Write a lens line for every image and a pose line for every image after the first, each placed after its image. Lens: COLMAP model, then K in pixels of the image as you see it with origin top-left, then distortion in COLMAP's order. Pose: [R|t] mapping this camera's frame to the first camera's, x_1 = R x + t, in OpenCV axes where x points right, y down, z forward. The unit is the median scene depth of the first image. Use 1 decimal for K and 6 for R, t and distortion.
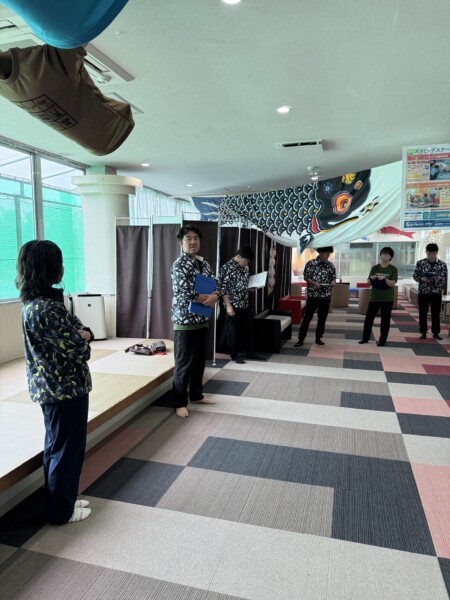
lens RADIAL K [[422.0, 0, 224.3], [0, 422.0, 300.4], [0, 0, 1]] dist [0.055489, -0.079562]
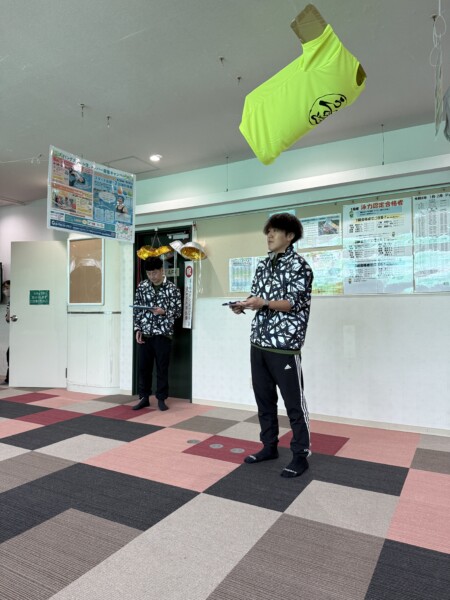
lens RADIAL K [[422.0, 0, 223.9], [0, 422.0, 299.4], [0, 0, 1]] dist [0.055489, -0.079562]
pose [[0.228774, 0.029876, 0.973021, -0.448616], [0.102787, 0.993200, -0.054663, 0.096047], [-0.968038, 0.112519, 0.224148, 0.420393]]
